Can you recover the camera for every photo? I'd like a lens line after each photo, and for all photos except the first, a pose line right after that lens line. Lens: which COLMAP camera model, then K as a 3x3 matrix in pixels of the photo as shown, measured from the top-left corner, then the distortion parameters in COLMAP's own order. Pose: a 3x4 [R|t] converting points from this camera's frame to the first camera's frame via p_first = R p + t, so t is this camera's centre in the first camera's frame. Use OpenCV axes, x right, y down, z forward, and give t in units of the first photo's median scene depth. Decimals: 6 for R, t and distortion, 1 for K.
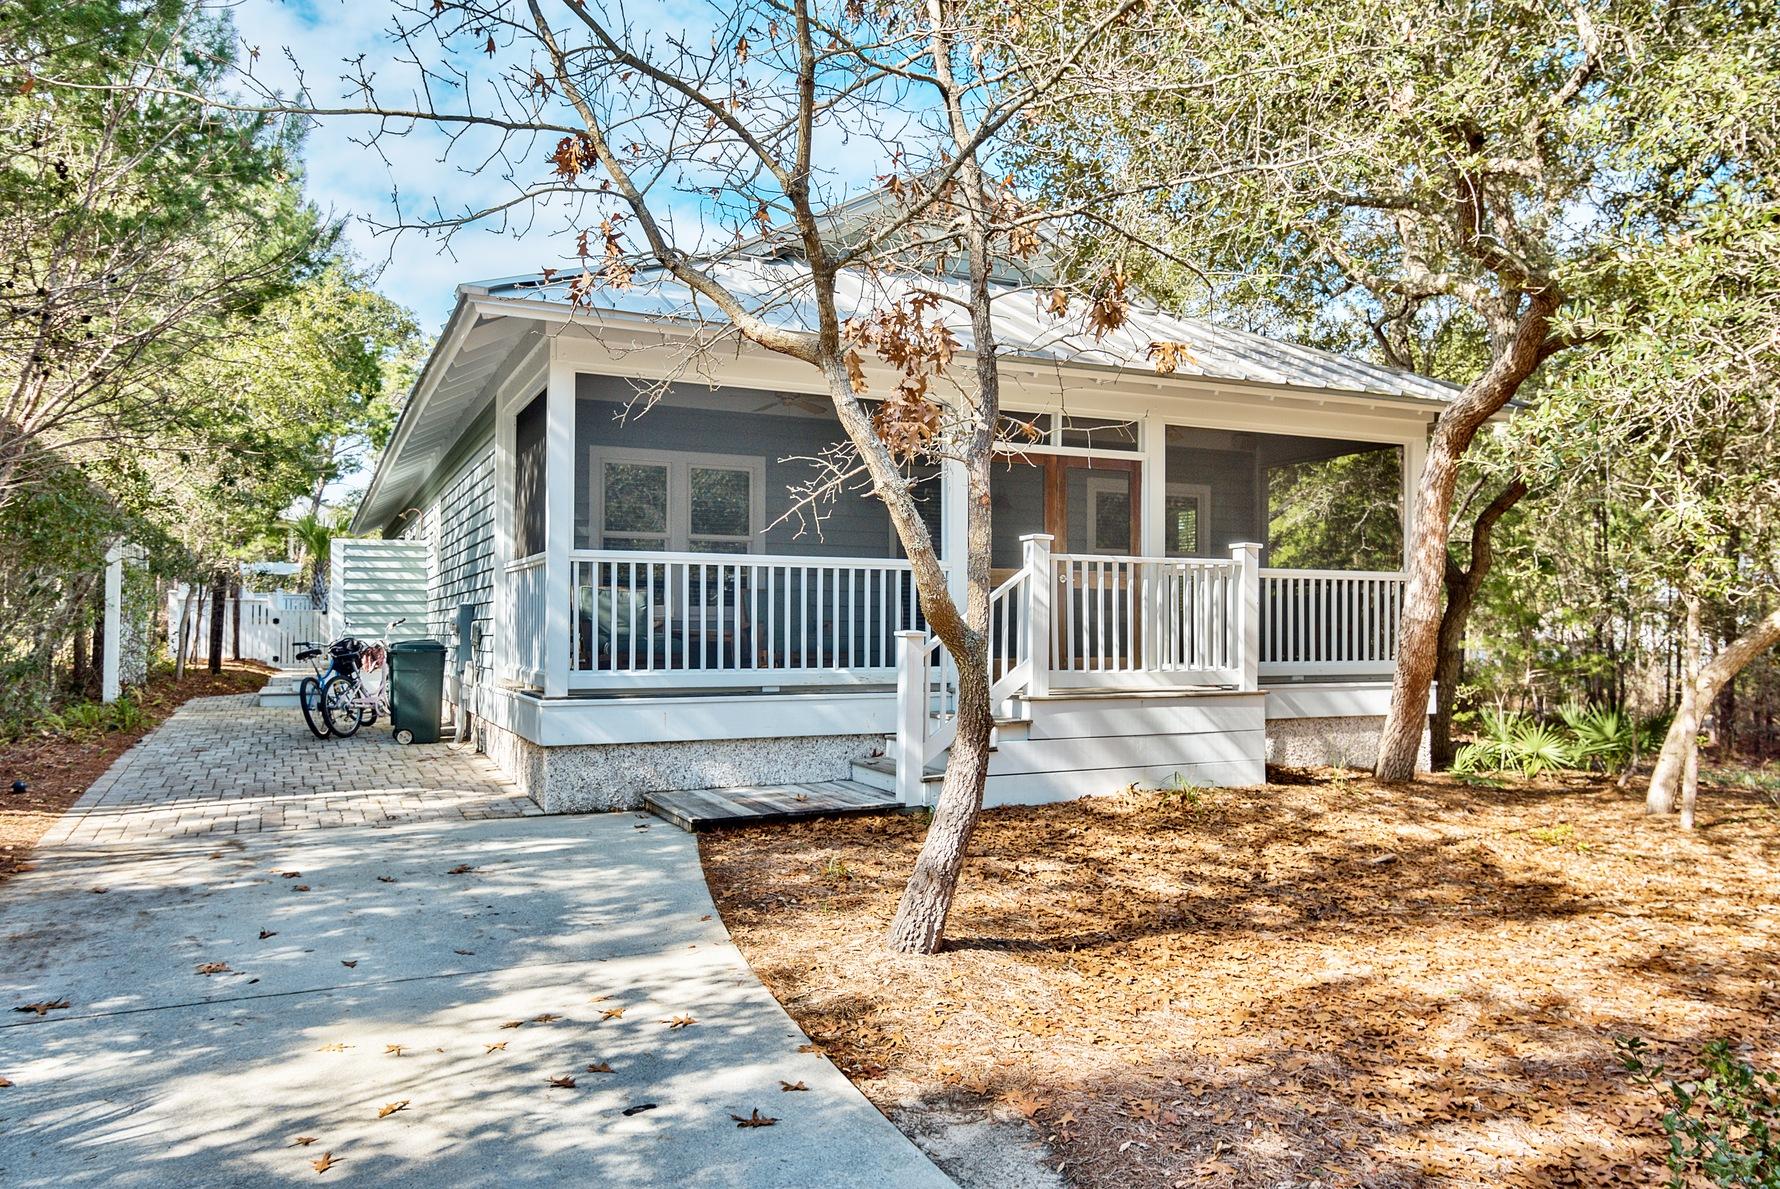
lens RADIAL K [[1329.3, 0, 890.9], [0, 1329.3, 598.6], [0, 0, 1]] dist [0.011027, 0.002520]
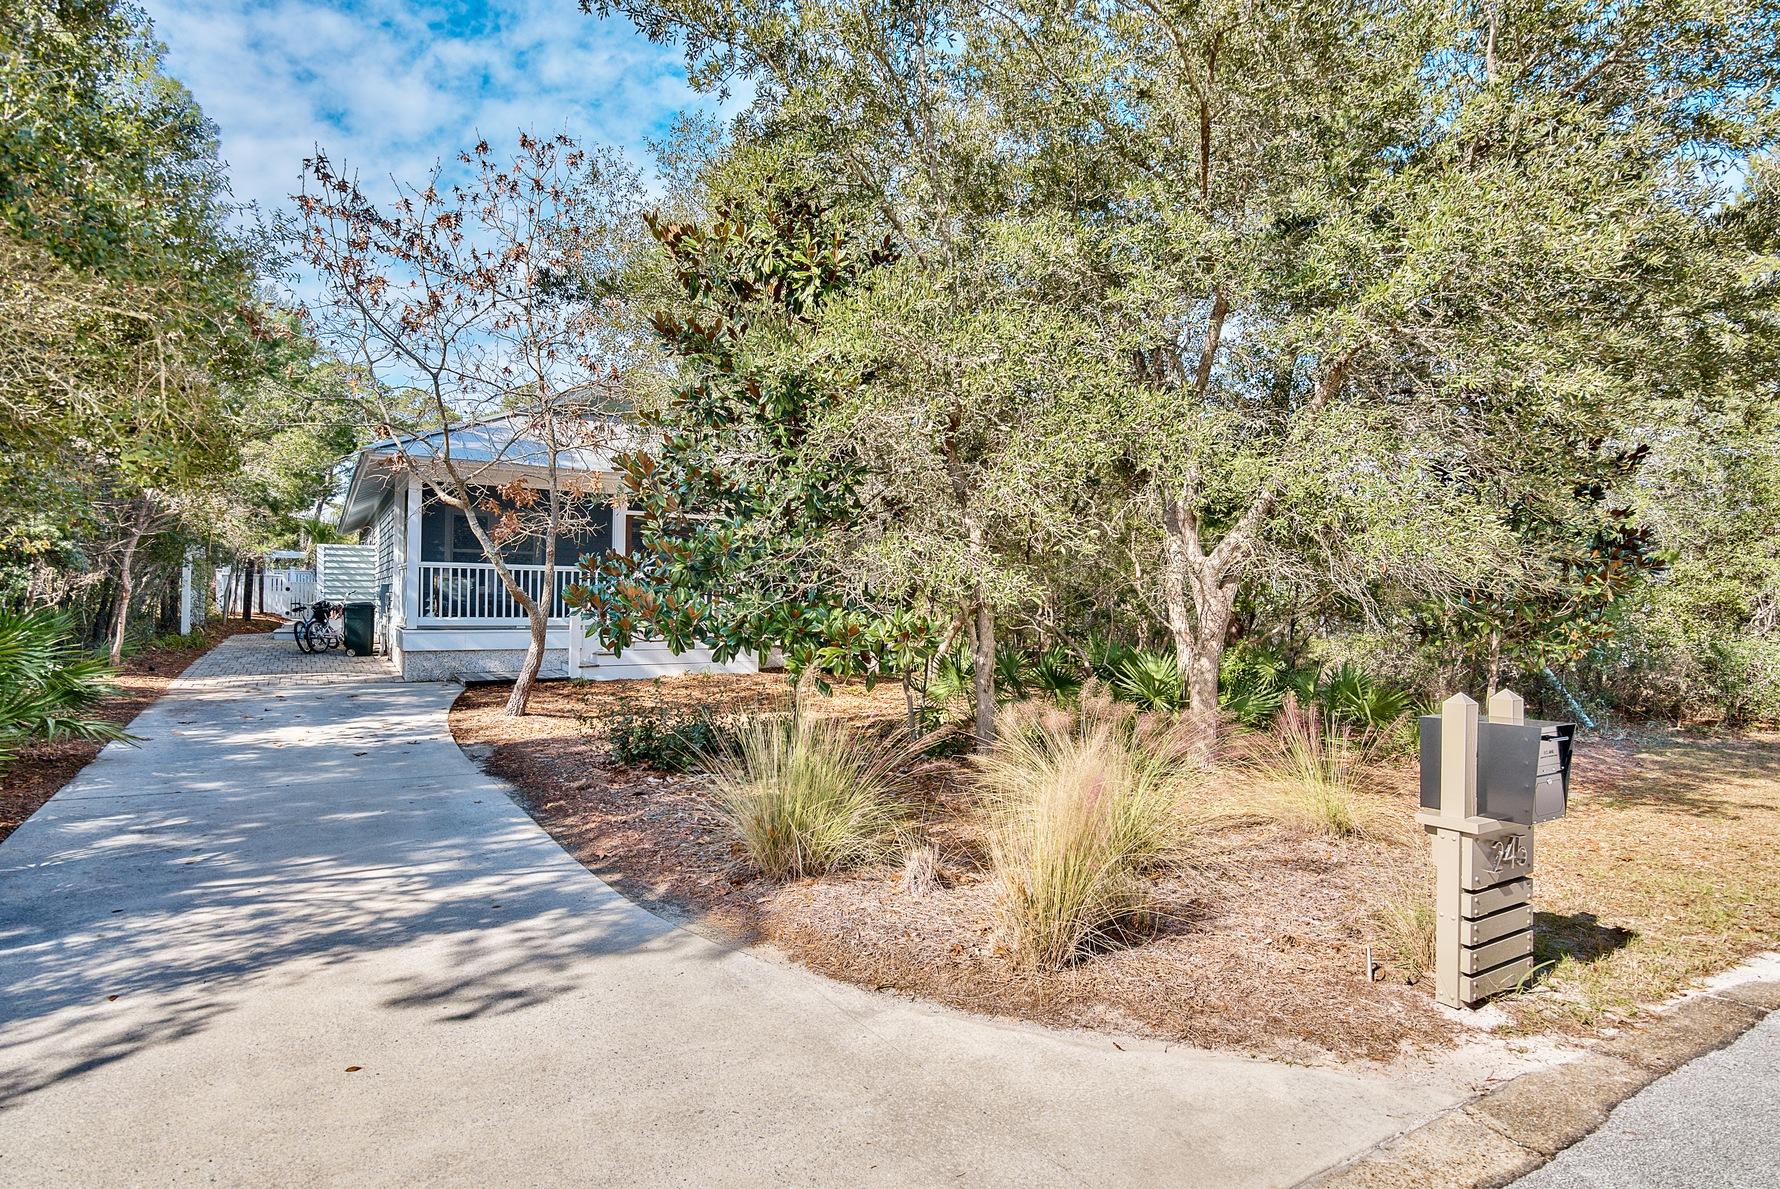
lens RADIAL K [[986.7, 0, 889.2], [0, 986.7, 594.0], [0, 0, 1]] dist [-0.002604, -0.000209]
pose [[0.994091, 0.011670, 0.107924, 0.246288], [-0.013683, 0.999746, 0.017926, -0.016435], [-0.107687, -0.019297, 0.993998, -0.485156]]
